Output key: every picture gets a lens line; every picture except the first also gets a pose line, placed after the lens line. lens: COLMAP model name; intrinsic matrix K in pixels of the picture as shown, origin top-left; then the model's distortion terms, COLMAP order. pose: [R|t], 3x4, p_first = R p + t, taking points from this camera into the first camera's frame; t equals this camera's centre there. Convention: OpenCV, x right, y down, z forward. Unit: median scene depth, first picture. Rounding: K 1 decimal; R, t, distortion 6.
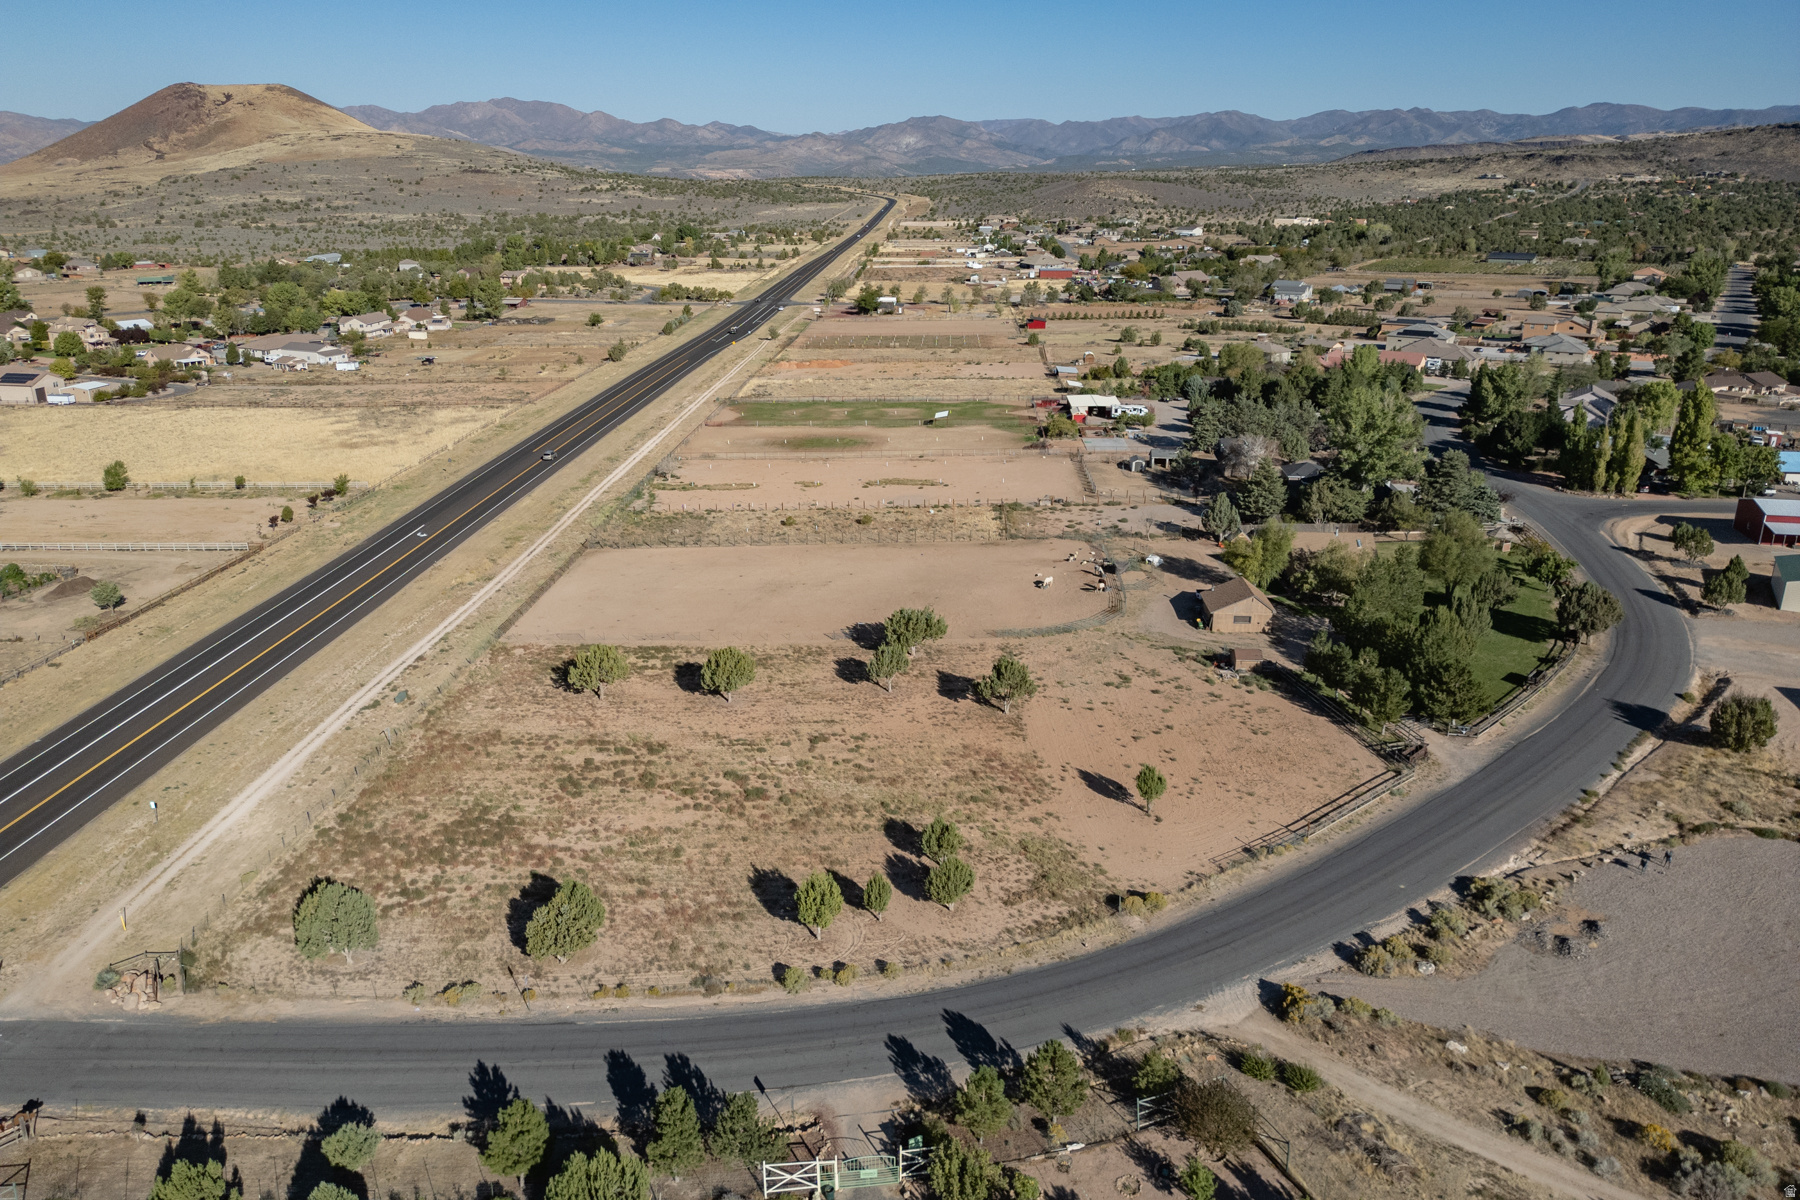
lens RADIAL K [[1264.9, 0, 900.0], [0, 1264.9, 600.0], [0, 0, 1]] dist [0.076058, -0.068839]
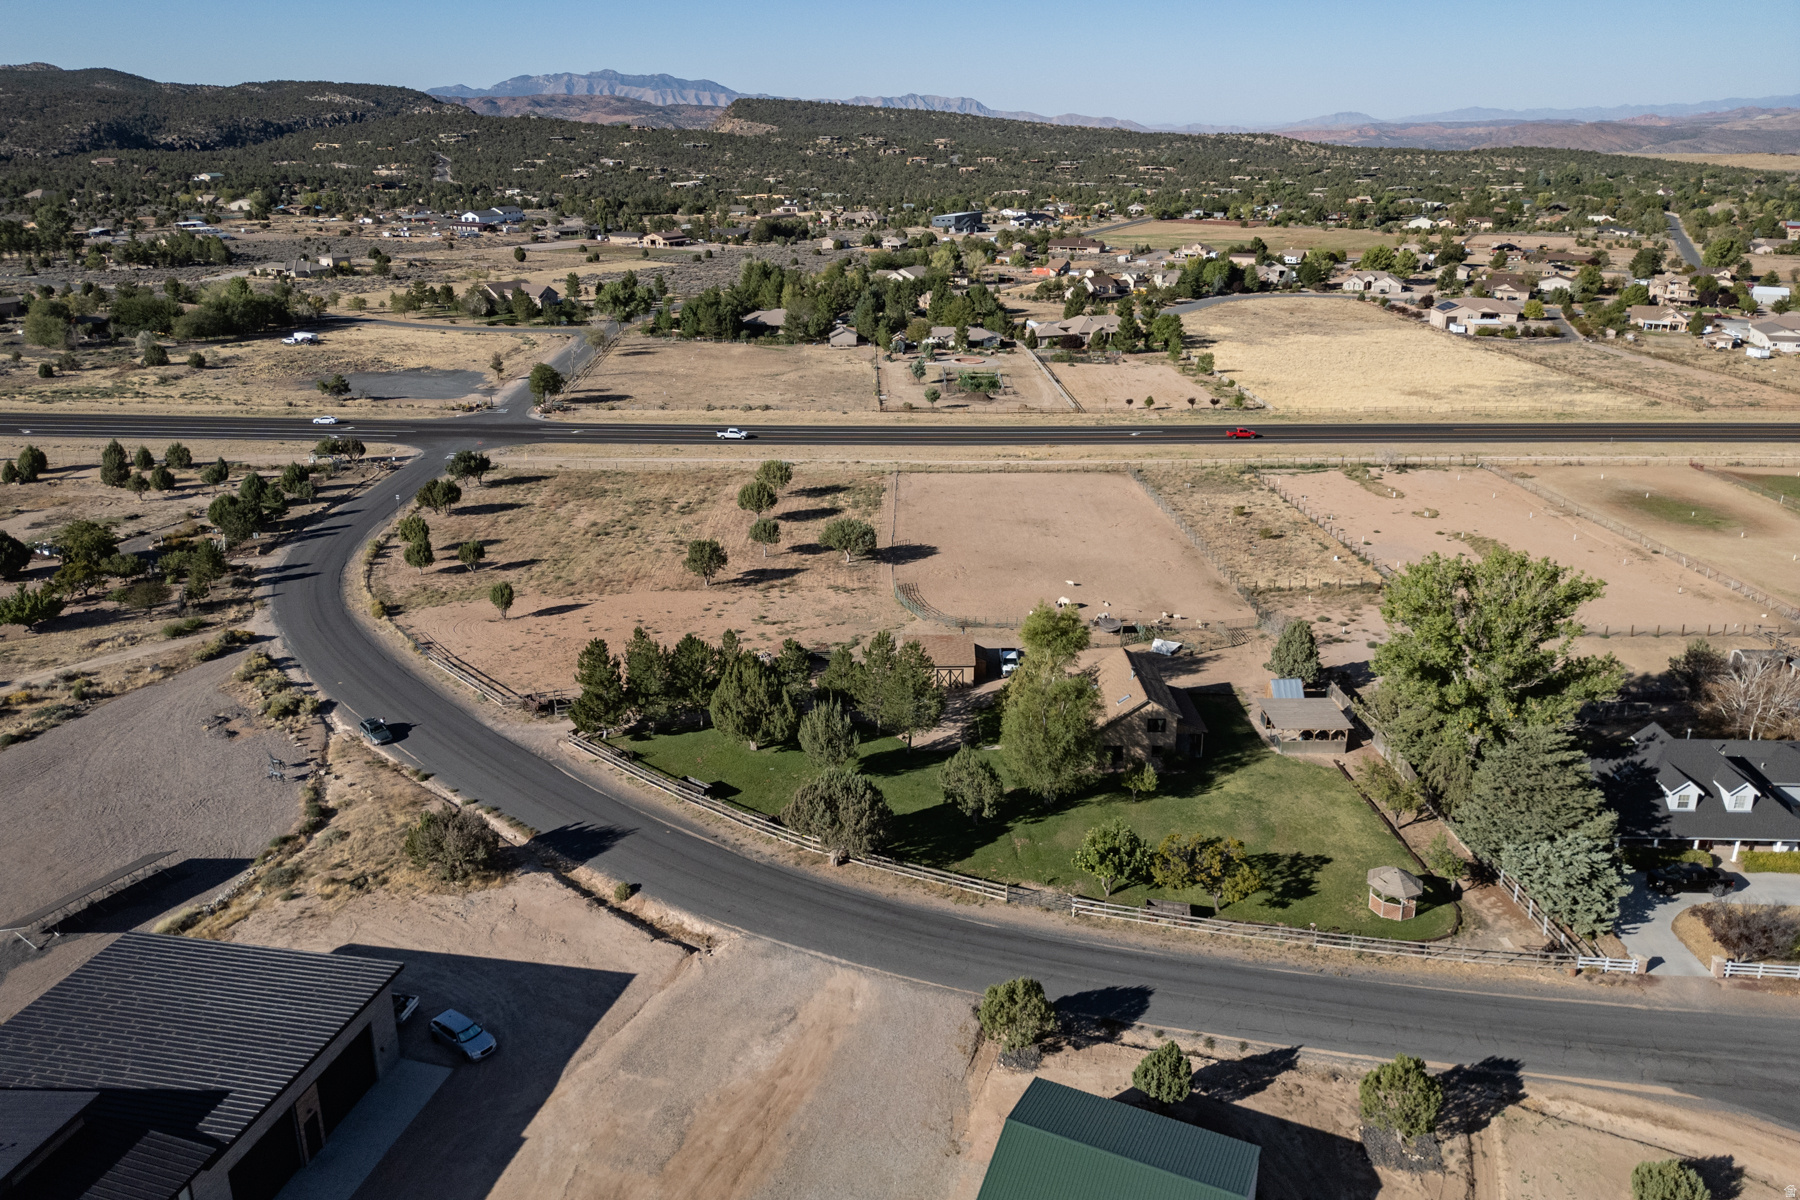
lens RADIAL K [[1245.6, 0, 900.0], [0, 1245.6, 600.0], [0, 0, 1]] dist [0.055931, -0.041075]
pose [[0.068813, 0.354003, -0.932709, 1.127524], [-0.325914, 0.891605, 0.314357, -0.307985], [0.942892, 0.282351, 0.176729, 0.914233]]
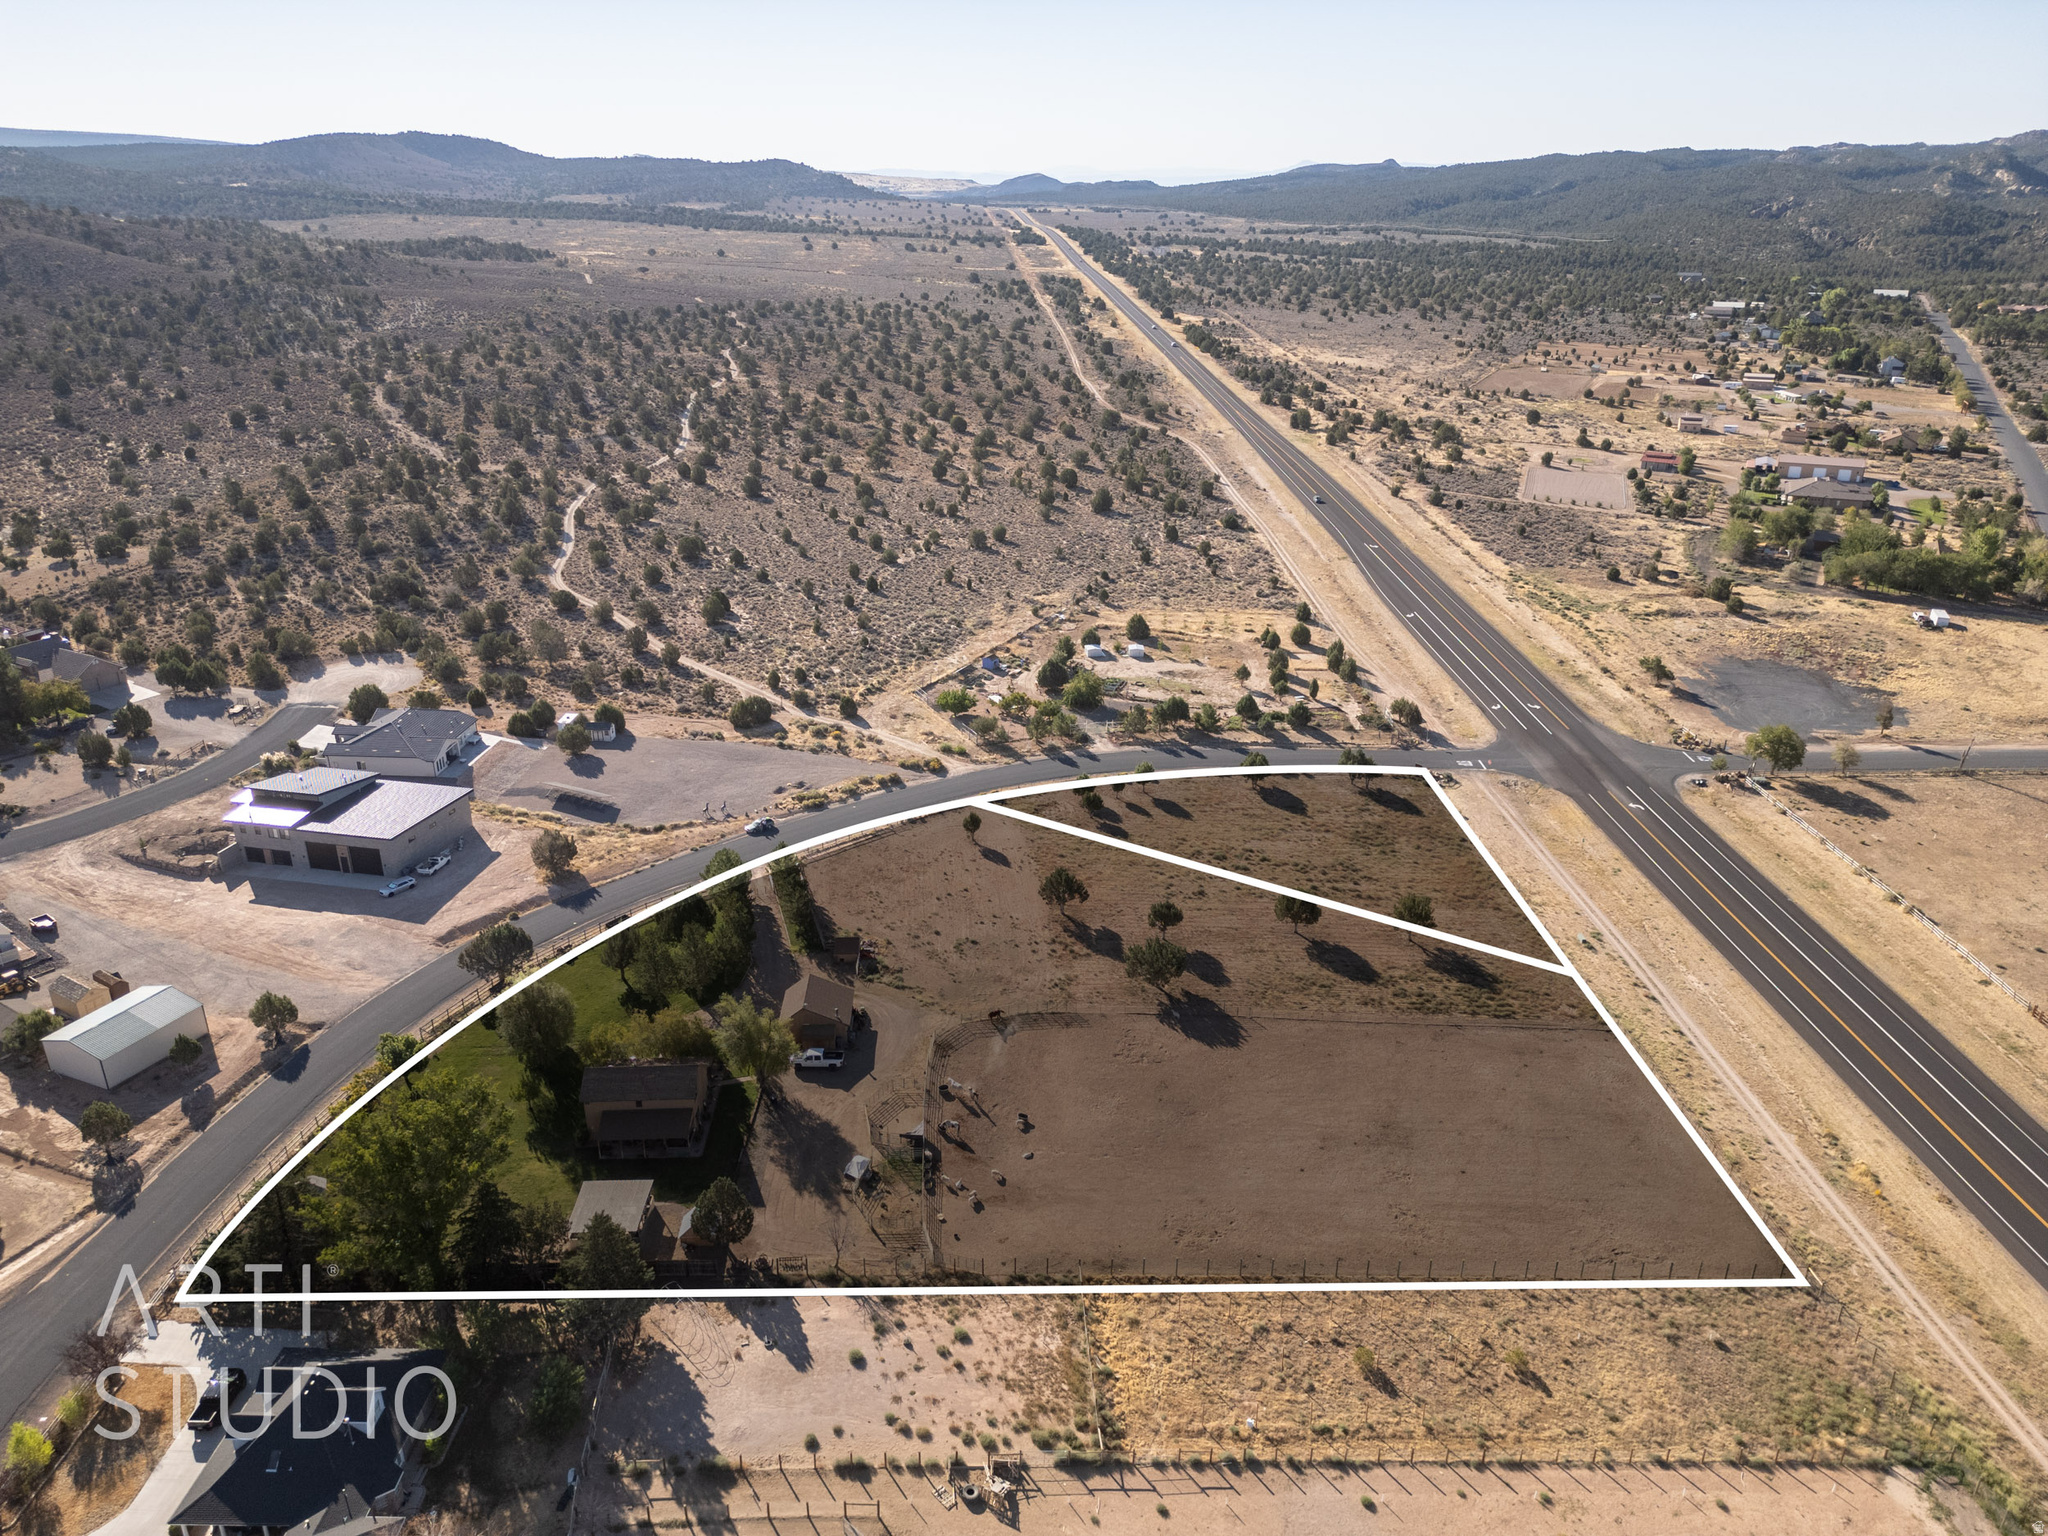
lens RADIAL K [[1444.5, 0, 1024.0], [0, 1444.5, 768.0], [0, 0, 1]] dist [0.040873, -0.001228]
pose [[-0.996504, 0.026265, -0.079314, 0.216040], [-0.032961, 0.748727, 0.662058, -0.905578], [0.076774, 0.662358, -0.745244, 1.856821]]
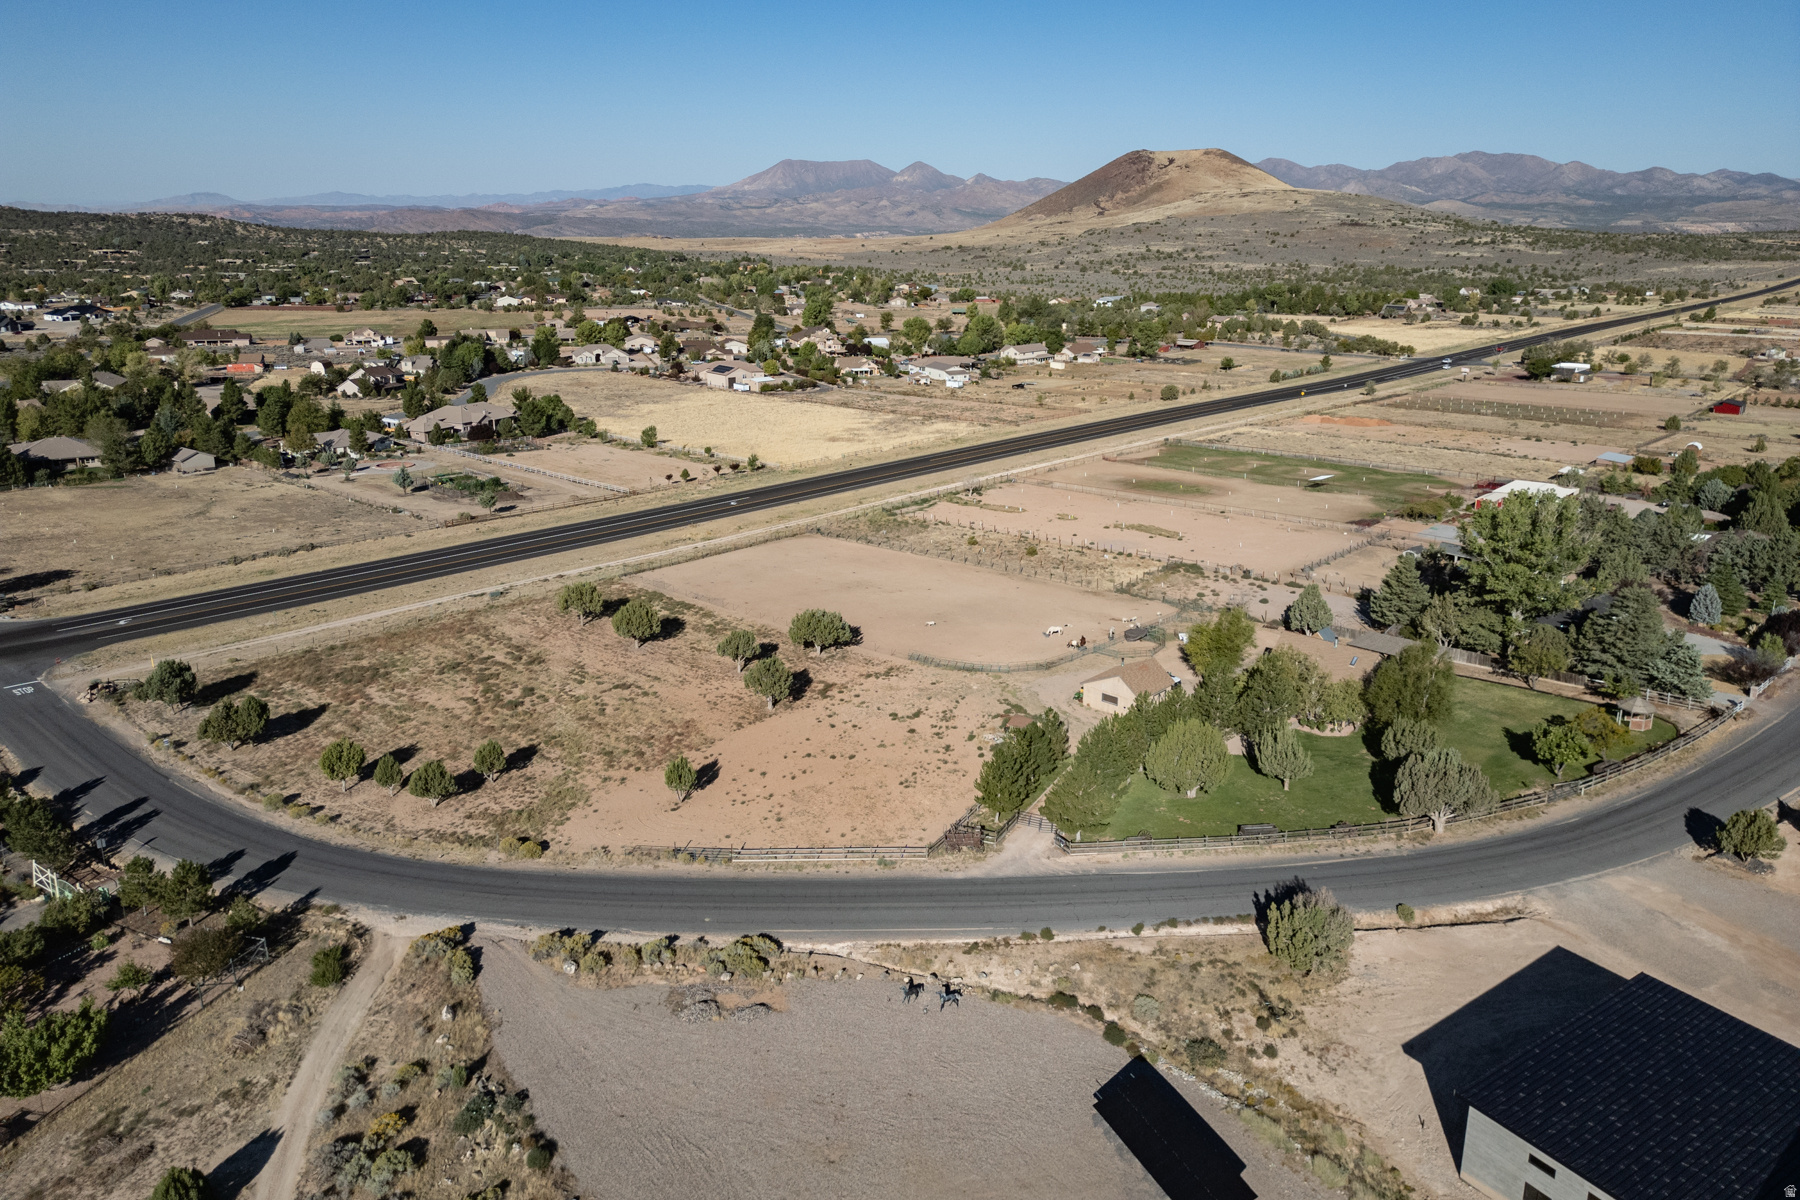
lens RADIAL K [[1245.6, 0, 900.0], [0, 1245.6, 600.0], [0, 0, 1]] dist [0.055931, -0.041075]
pose [[0.768118, 0.194334, -0.610106, 0.748711], [-0.214683, 0.975842, 0.040546, -0.063641], [0.603246, 0.099835, 0.791282, 0.211994]]
